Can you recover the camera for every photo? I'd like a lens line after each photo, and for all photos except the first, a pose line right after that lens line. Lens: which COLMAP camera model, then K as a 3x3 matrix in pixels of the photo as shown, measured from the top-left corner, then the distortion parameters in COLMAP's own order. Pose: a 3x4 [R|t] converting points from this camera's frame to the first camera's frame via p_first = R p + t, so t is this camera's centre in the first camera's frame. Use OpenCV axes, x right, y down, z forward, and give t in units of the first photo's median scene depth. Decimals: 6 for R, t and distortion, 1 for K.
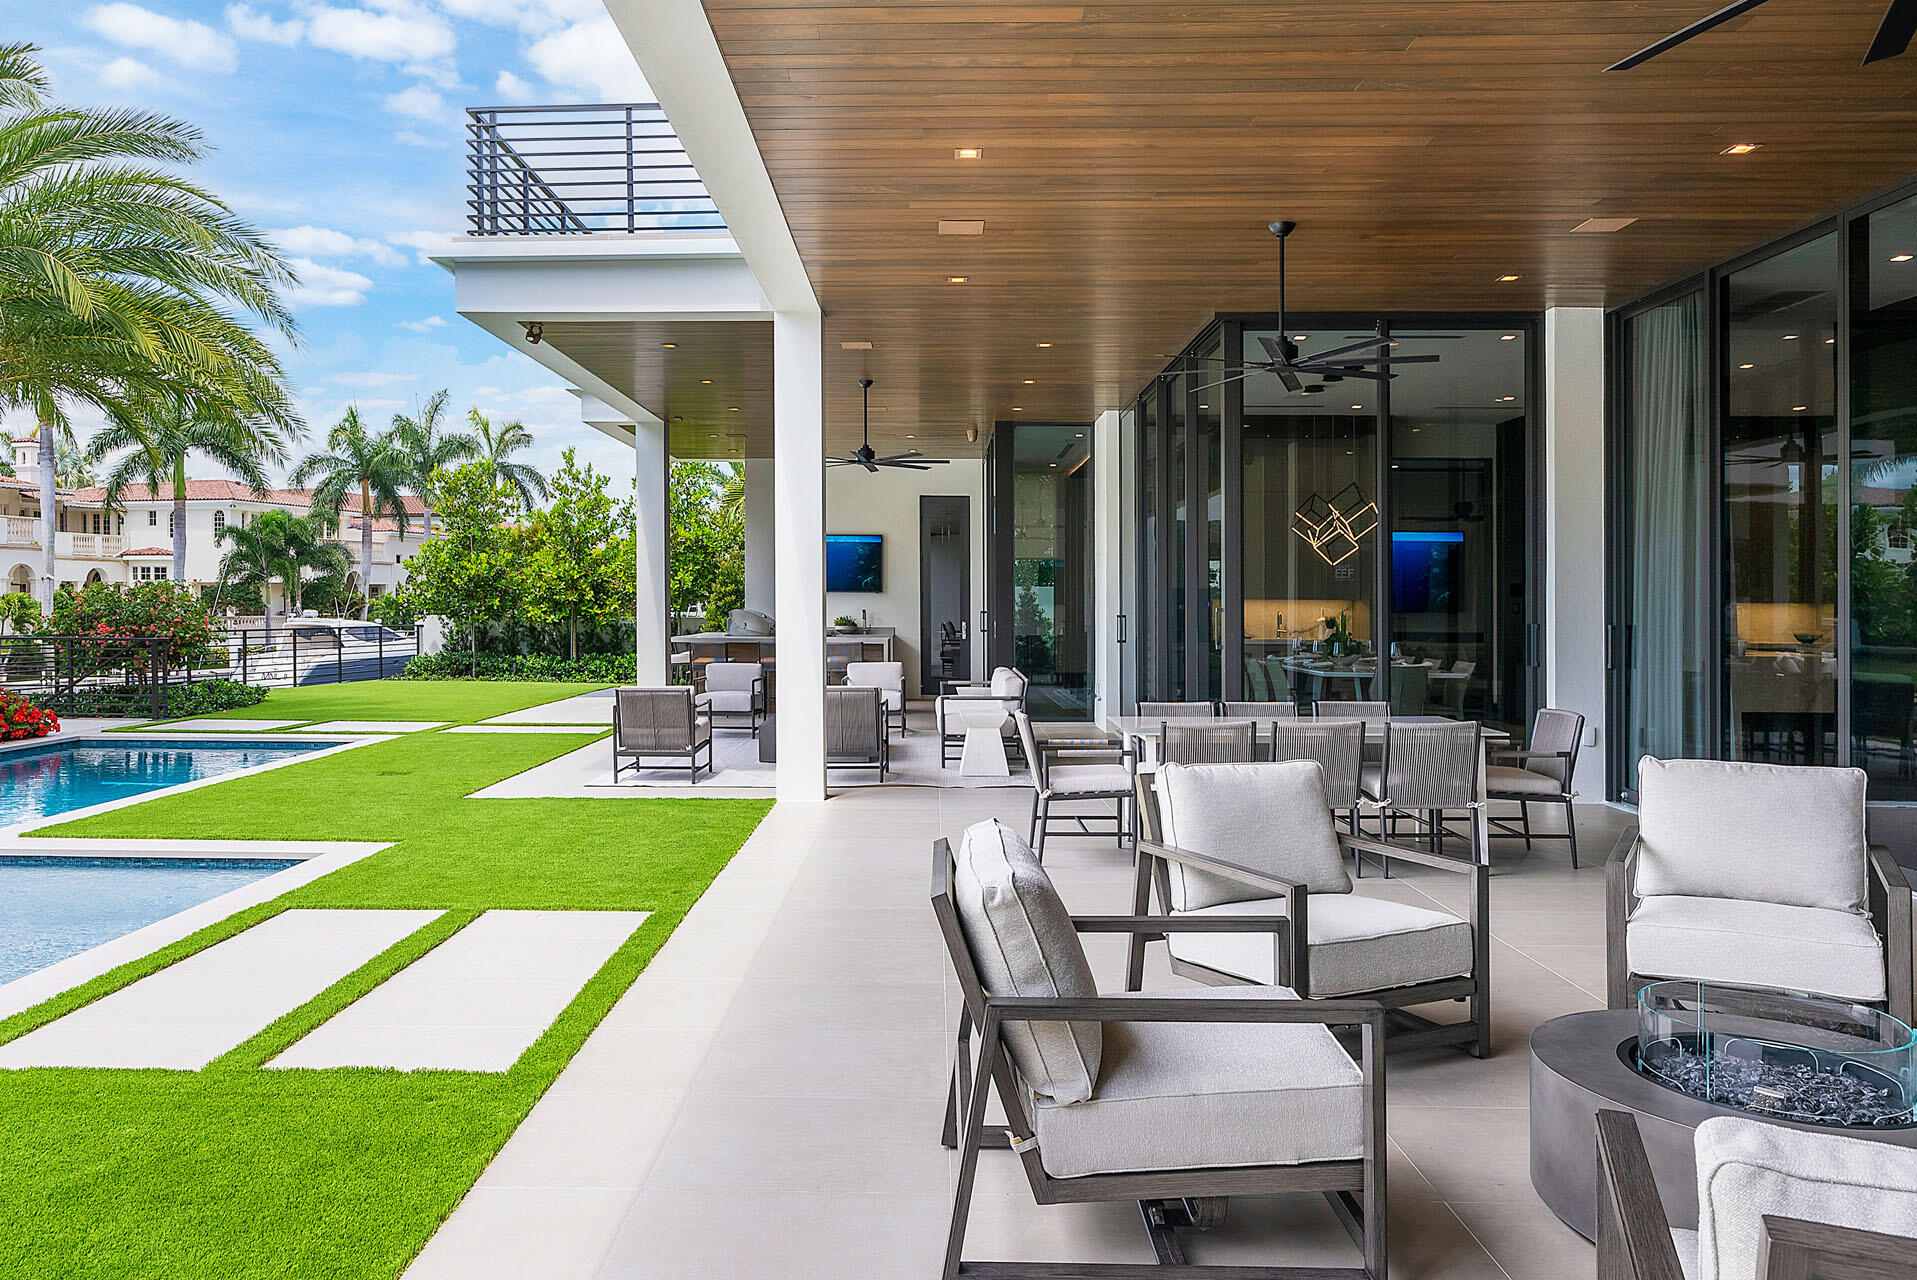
lens RADIAL K [[1295.0, 0, 956.8], [0, 1295.0, 615.0], [0, 0, 1]] dist [0.001430, 0.000064]
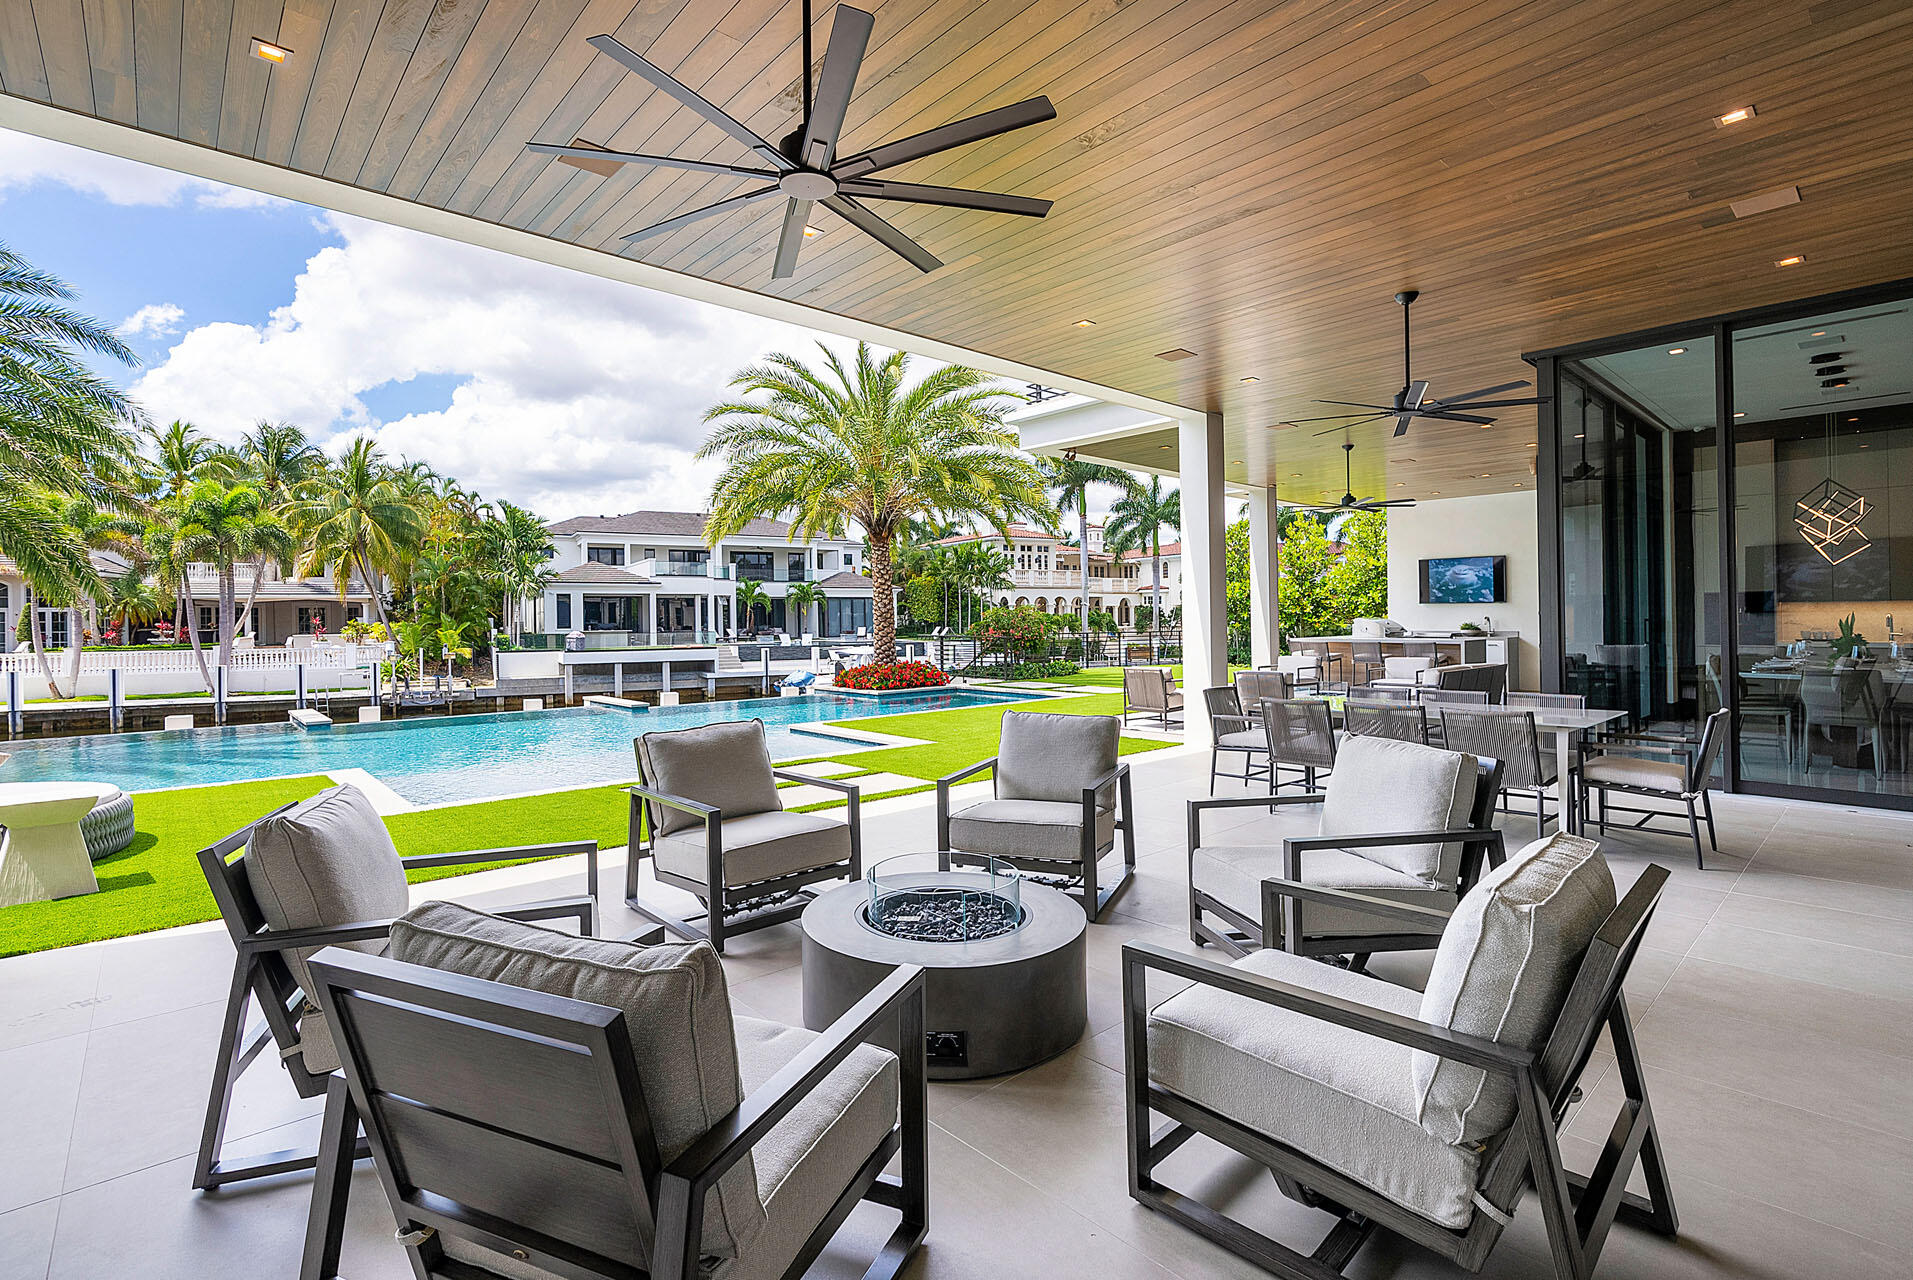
lens RADIAL K [[895.6, 0, 956.5], [0, 895.6, 640.0], [0, 0, 1]] dist [0.000182, 0.000039]
pose [[0.700344, 0.006395, -0.713777, 0.307753], [0.006035, 0.999871, 0.014879, 0.003767], [0.713780, -0.014728, 0.700215, 0.060785]]
